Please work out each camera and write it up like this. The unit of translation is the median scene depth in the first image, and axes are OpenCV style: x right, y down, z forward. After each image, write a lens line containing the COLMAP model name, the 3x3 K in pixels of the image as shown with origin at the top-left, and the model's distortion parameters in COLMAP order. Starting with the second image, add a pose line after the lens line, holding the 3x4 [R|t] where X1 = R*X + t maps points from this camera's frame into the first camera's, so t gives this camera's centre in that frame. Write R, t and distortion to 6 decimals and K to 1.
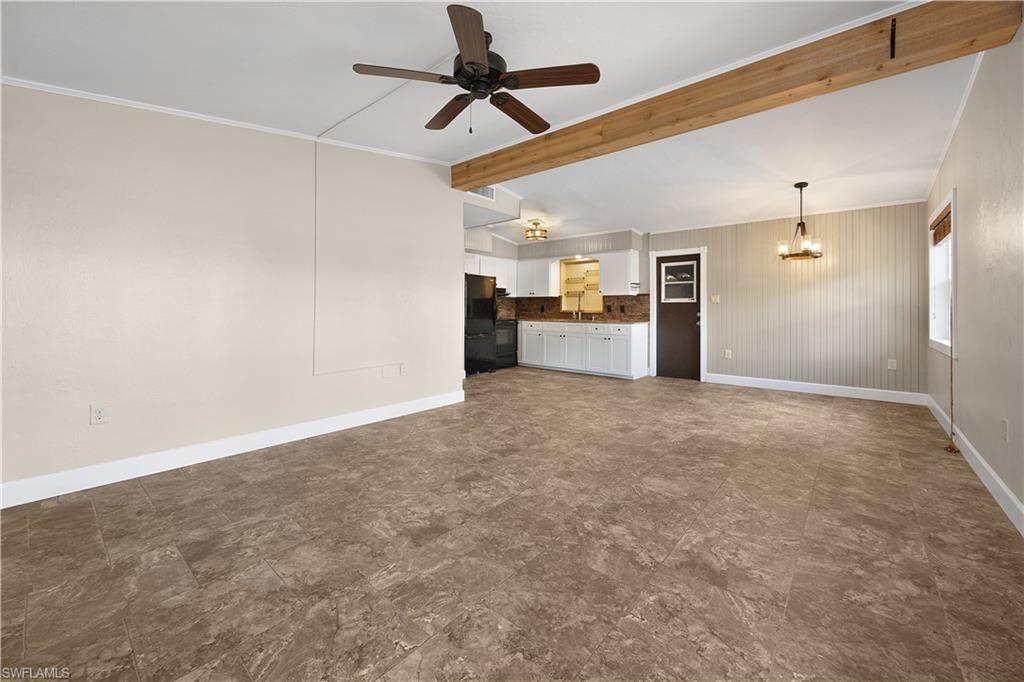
lens RADIAL K [[407.2, 0, 509.5], [0, 407.2, 311.4], [0, 0, 1]] dist [-0.002169, 0.000179]
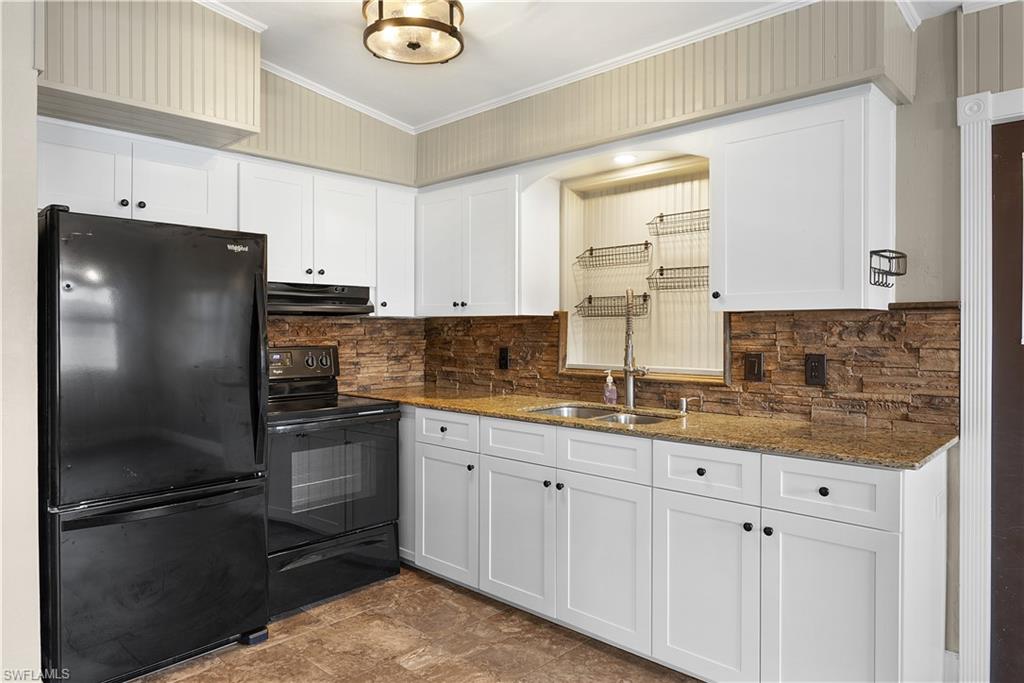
lens RADIAL K [[654.4, 0, 513.2], [0, 654.4, 338.7], [0, 0, 1]] dist [-0.001398, 0.001869]
pose [[0.998971, -0.004398, -0.045146, 0.120622], [0.004734, 0.999962, 0.007340, -0.025800], [0.045112, -0.007546, 0.998953, 0.602112]]
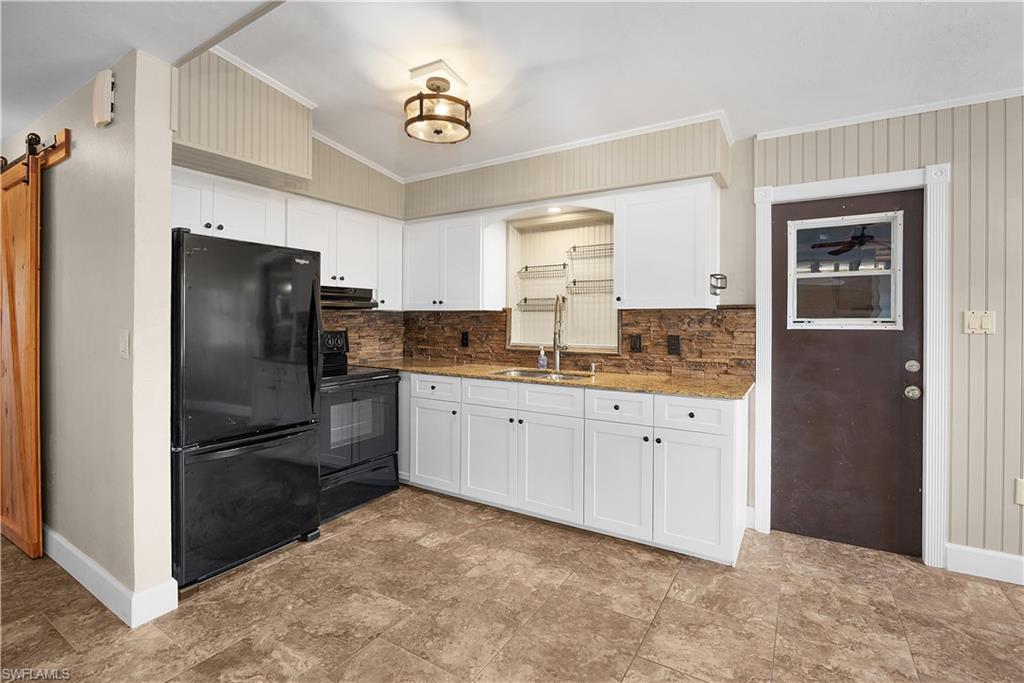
lens RADIAL K [[475.1, 0, 510.9], [0, 475.1, 325.1], [0, 0, 1]] dist [-0.003647, -0.000485]
pose [[0.988454, -0.002603, 0.151501, 0.059839], [0.001924, 0.999987, 0.004627, -0.025514], [-0.151511, -0.004282, 0.988446, 0.565470]]
